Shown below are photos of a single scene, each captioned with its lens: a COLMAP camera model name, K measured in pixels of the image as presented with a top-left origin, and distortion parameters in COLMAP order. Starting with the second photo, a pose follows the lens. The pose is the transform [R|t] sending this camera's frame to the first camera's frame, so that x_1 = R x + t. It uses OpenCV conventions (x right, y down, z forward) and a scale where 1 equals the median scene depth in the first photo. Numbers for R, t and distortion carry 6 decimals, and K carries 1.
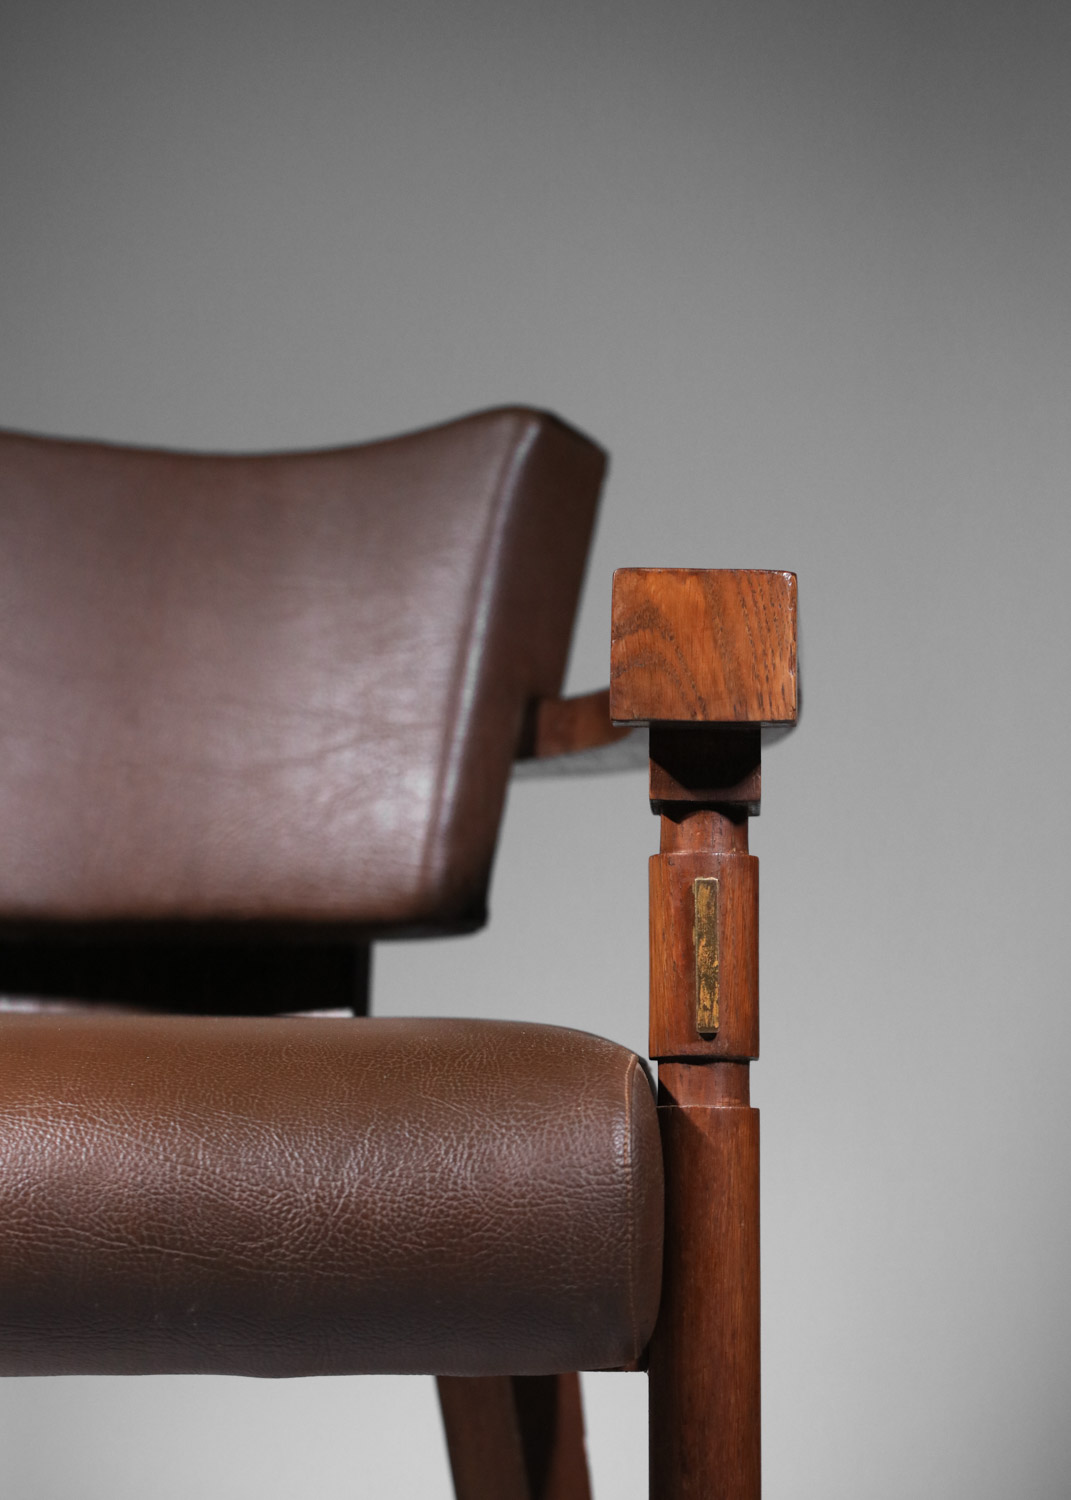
lens RADIAL K [[4795.1, 0, 535.5], [0, 4795.1, 750.0], [0, 0, 1]] dist [-0.031145, 2.241553]
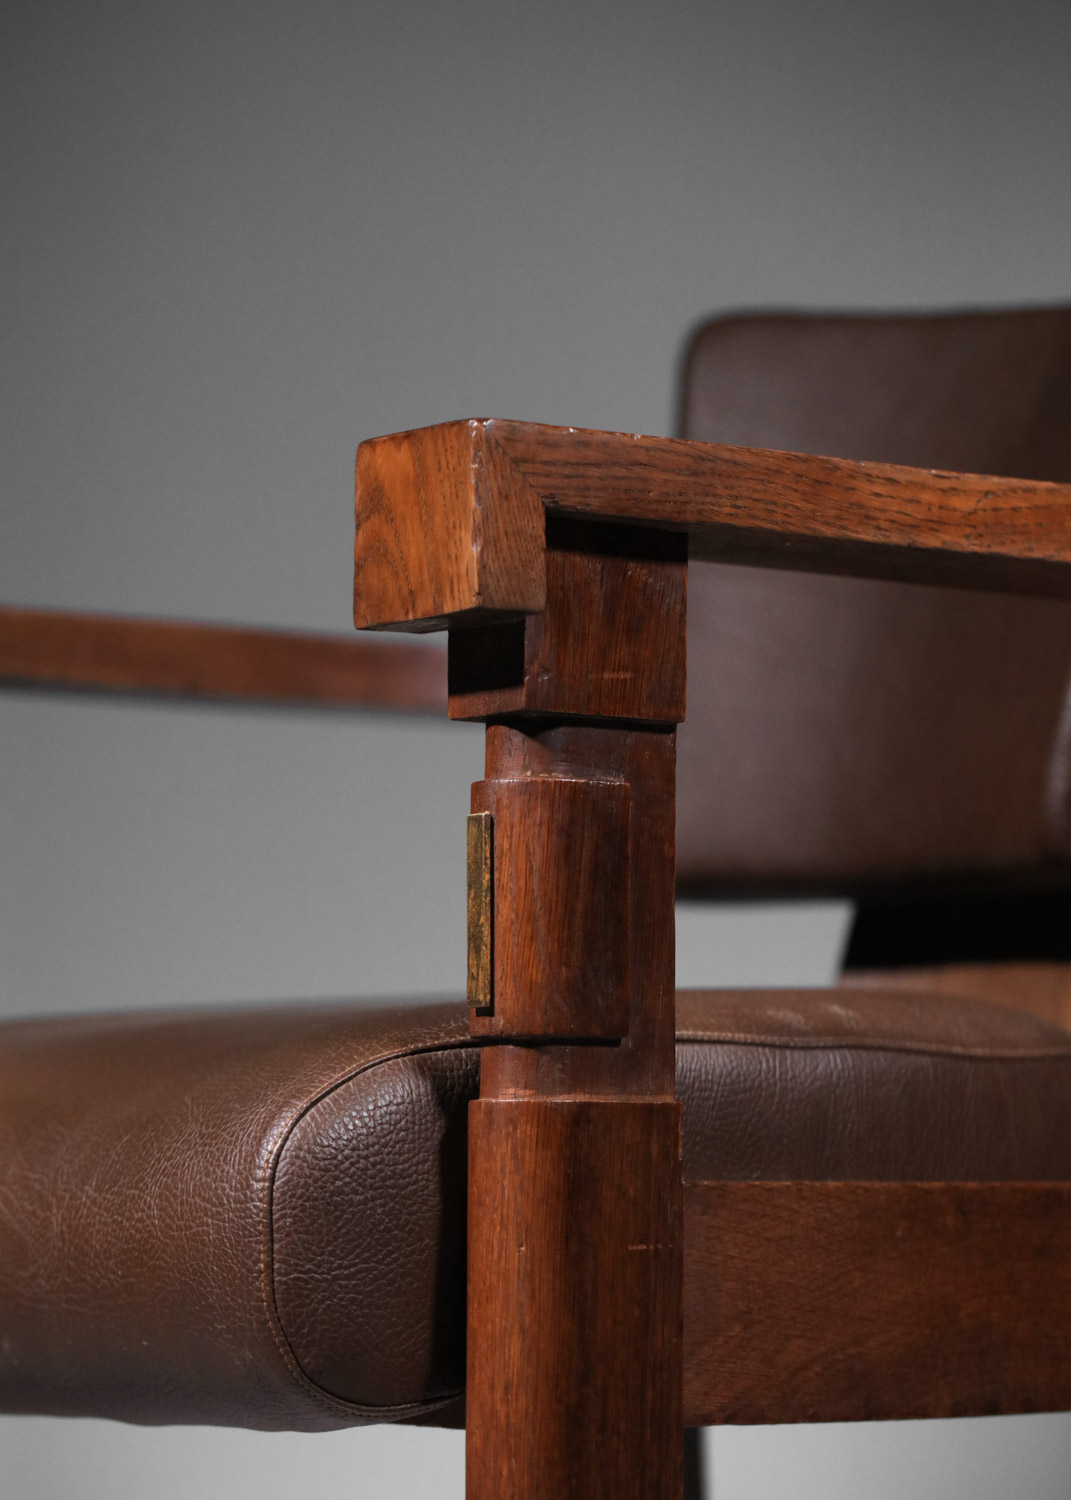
lens RADIAL K [[4795.1, 0, 535.5], [0, 4795.1, 750.0], [0, 0, 1]] dist [-0.031145, 2.241553]
pose [[0.605149, -0.079879, -0.792095, 0.675110], [0.088786, 0.995518, -0.032562, 0.043198], [0.791146, -0.050622, 0.609529, 0.525127]]
